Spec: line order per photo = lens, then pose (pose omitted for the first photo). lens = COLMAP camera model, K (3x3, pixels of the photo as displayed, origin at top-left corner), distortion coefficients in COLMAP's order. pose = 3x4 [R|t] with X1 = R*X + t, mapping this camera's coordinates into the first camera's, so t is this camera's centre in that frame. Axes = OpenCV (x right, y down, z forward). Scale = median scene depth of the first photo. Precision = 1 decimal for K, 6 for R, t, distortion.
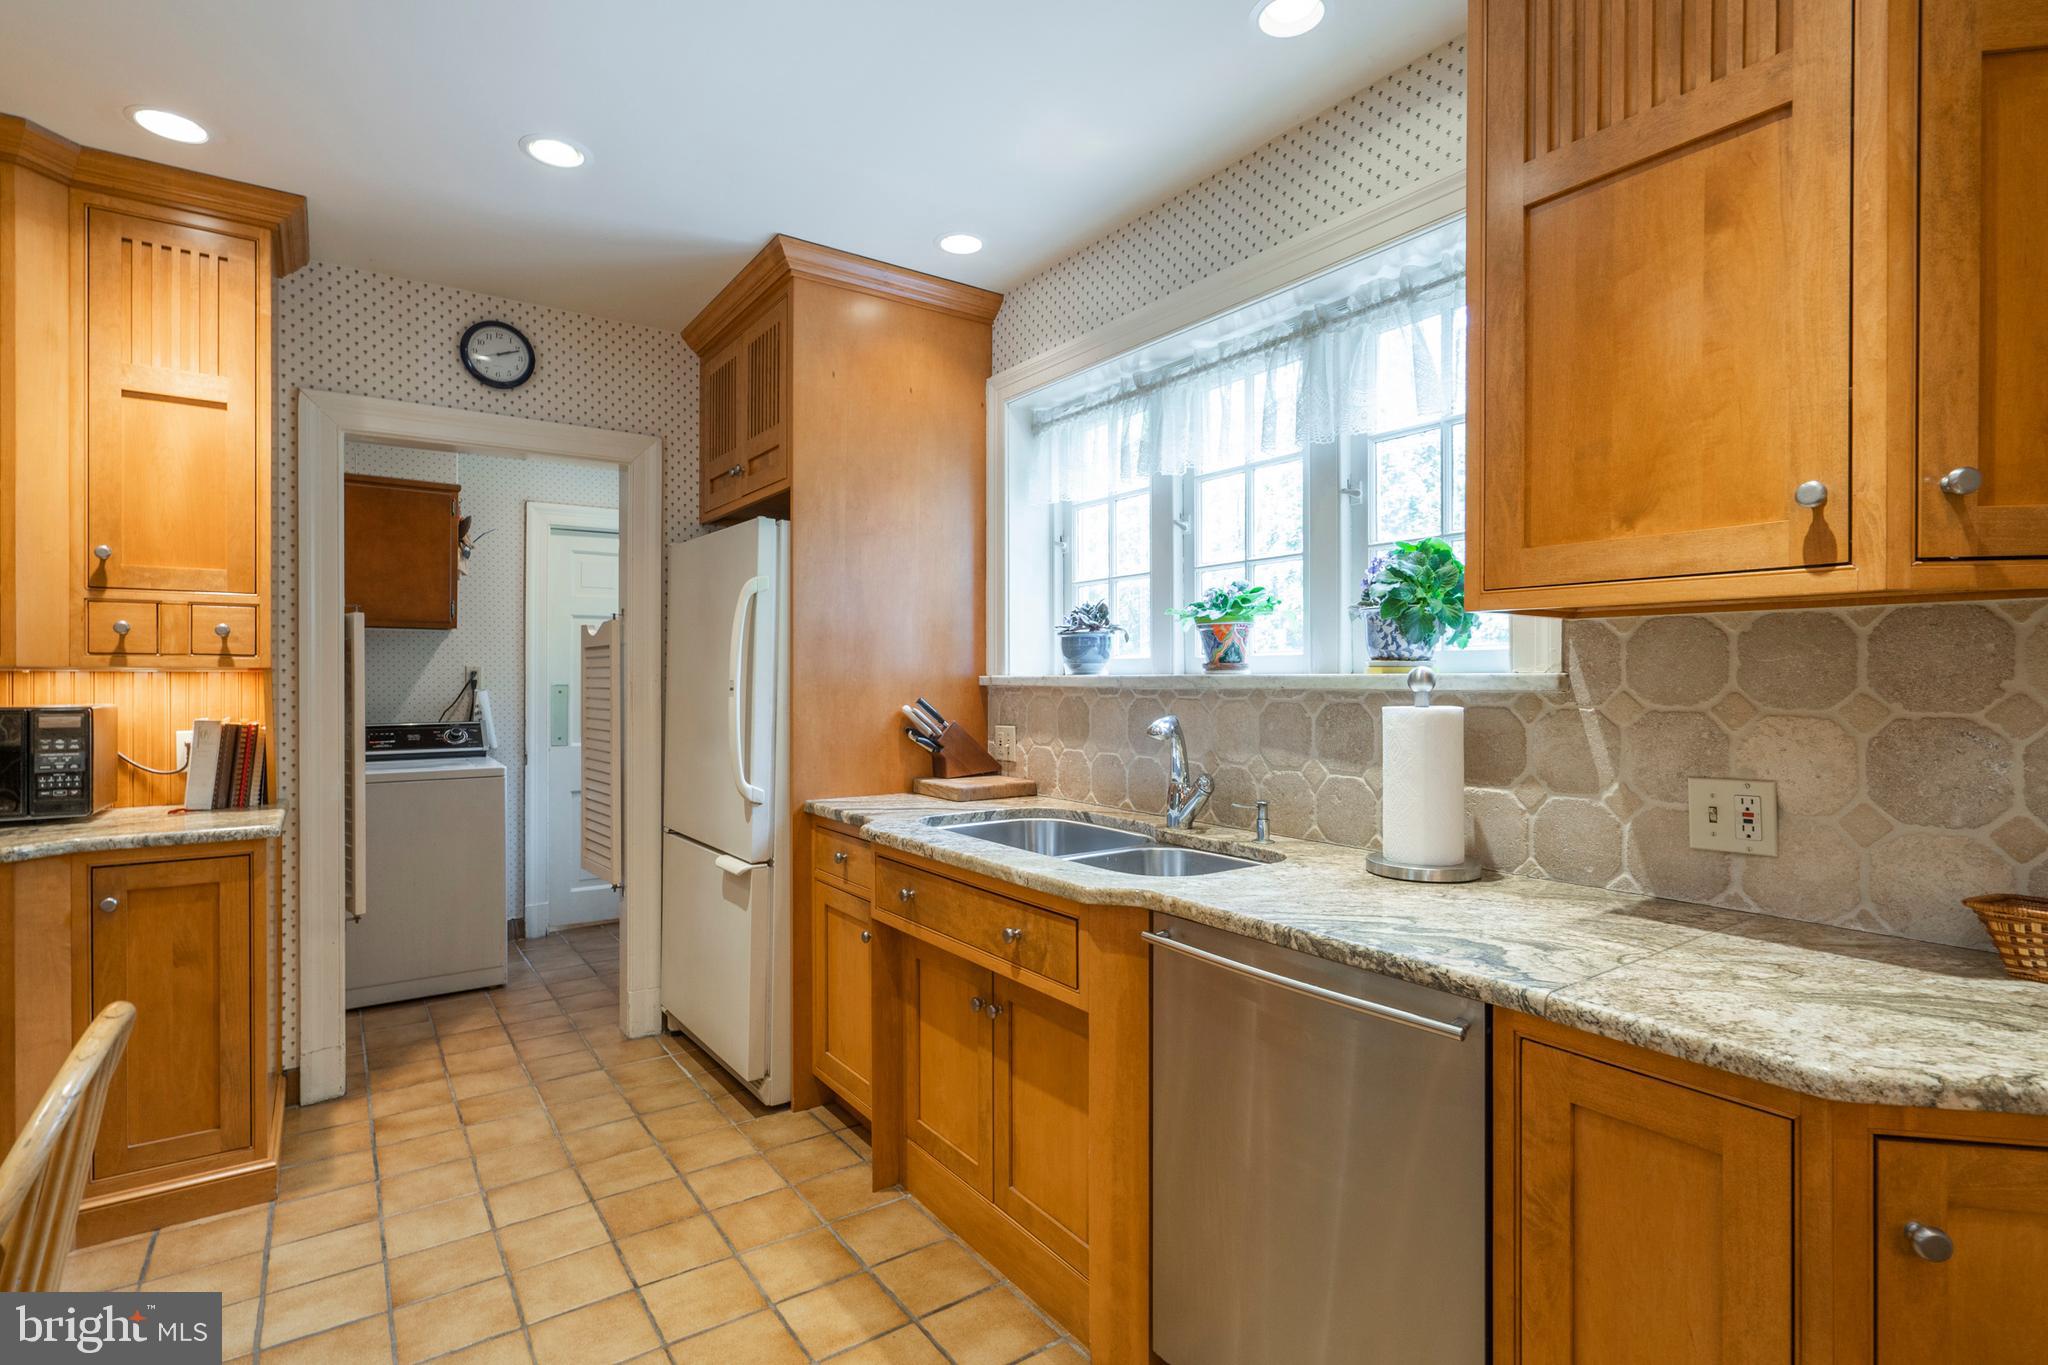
lens RADIAL K [[971.3, 0, 1016.3], [0, 971.3, 685.1], [0, 0, 1]] dist [0.000921, -0.000021]
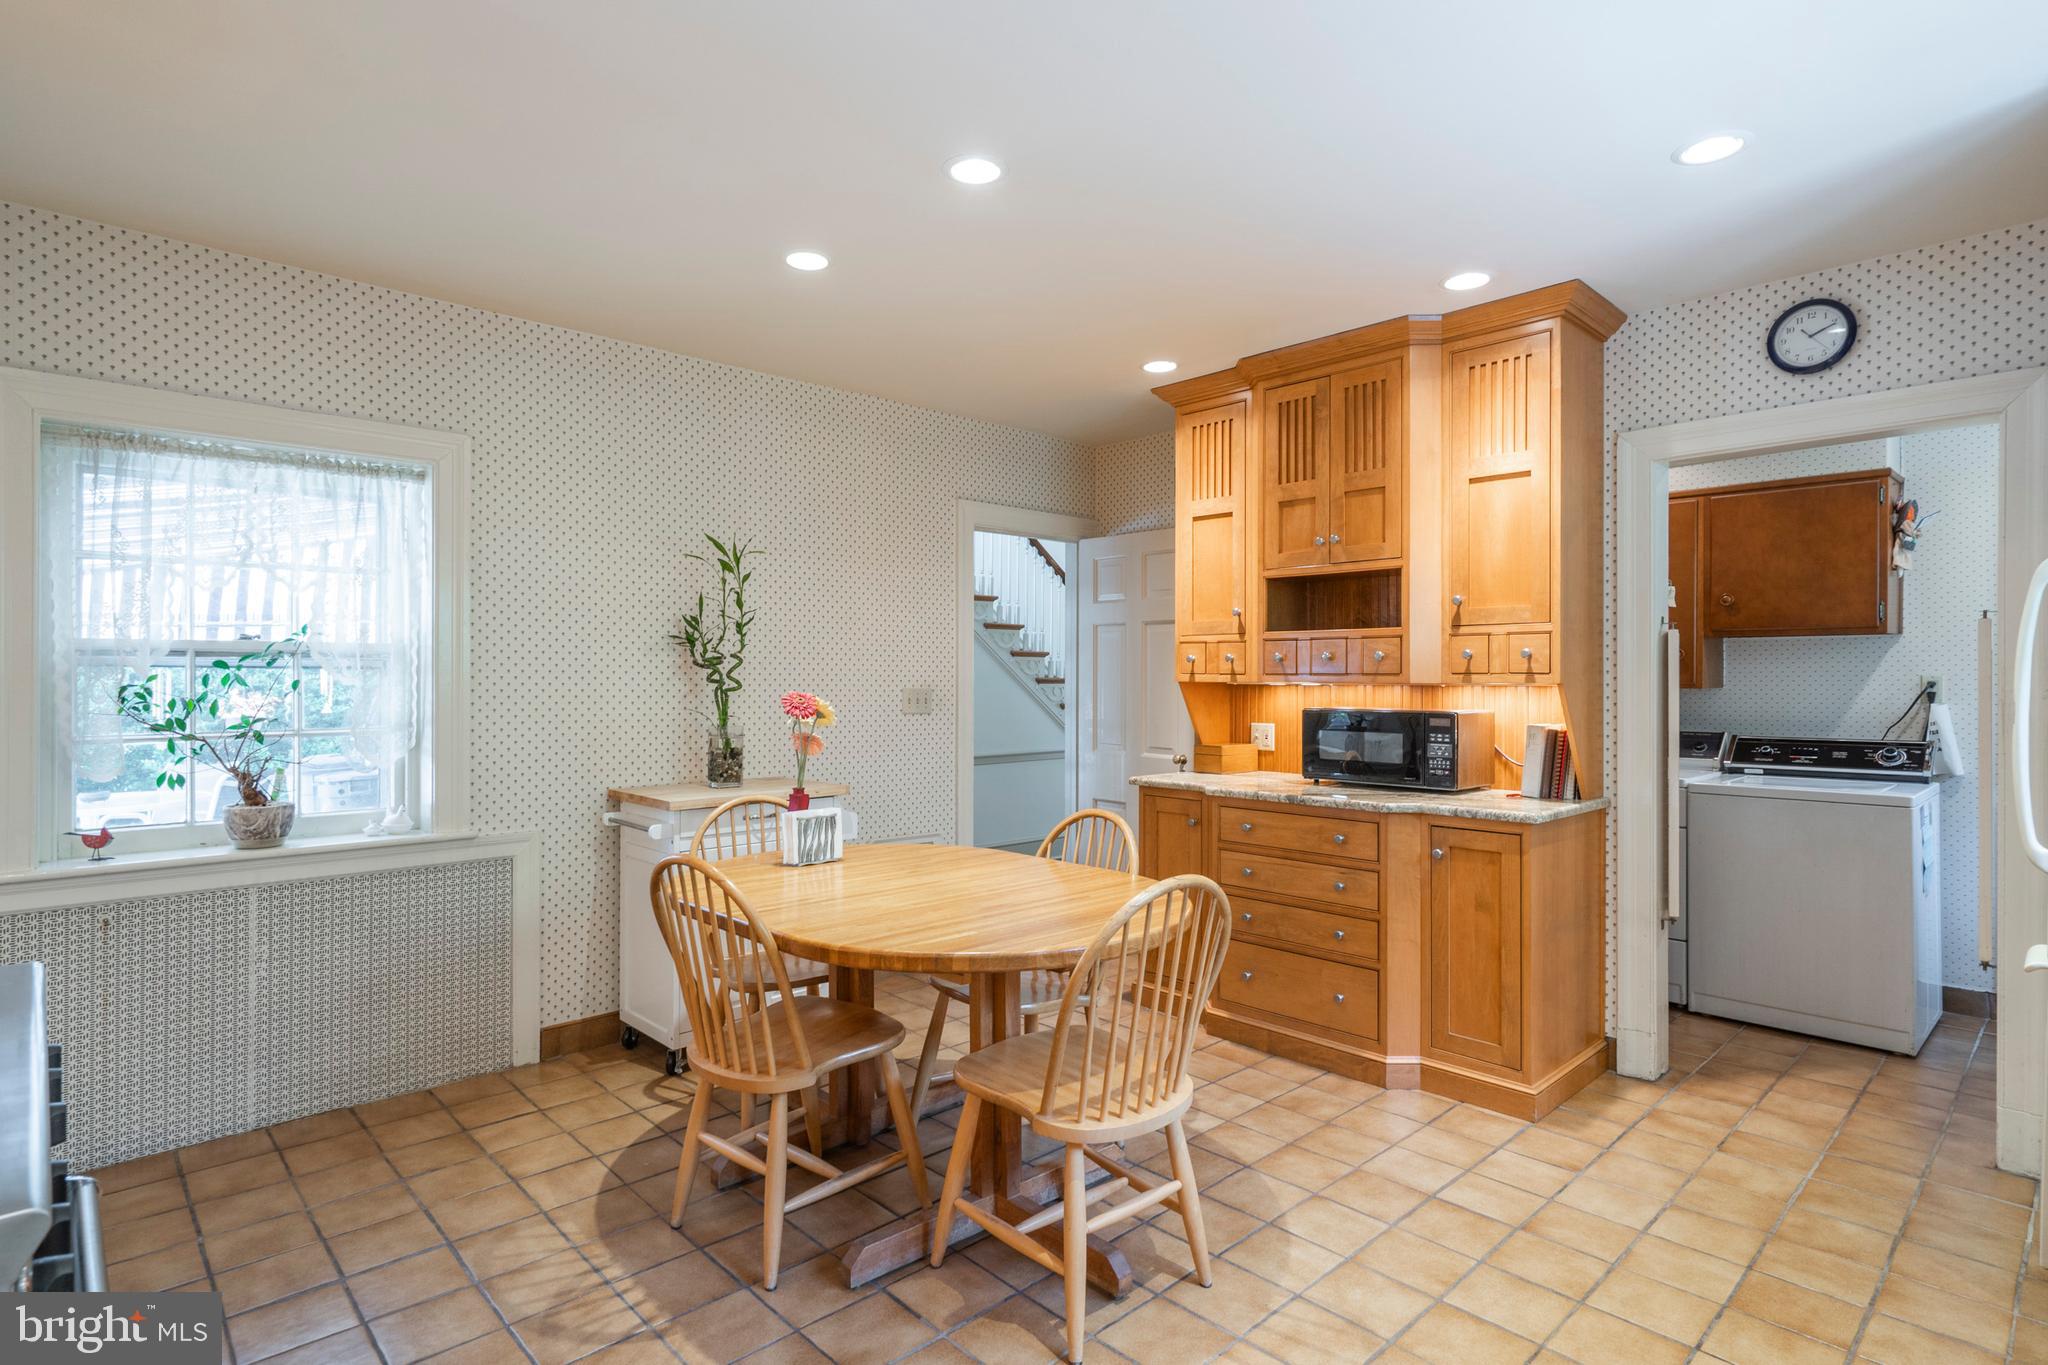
lens RADIAL K [[1060.1, 0, 1024.0], [0, 1060.1, 682.5], [0, 0, 1]] dist [0.000408, 0.000413]
pose [[0.140230, 0.001516, -0.990118, 0.460174], [-0.006966, 0.999976, 0.000545, -0.016528], [0.990094, 0.006820, 0.140238, 0.180803]]
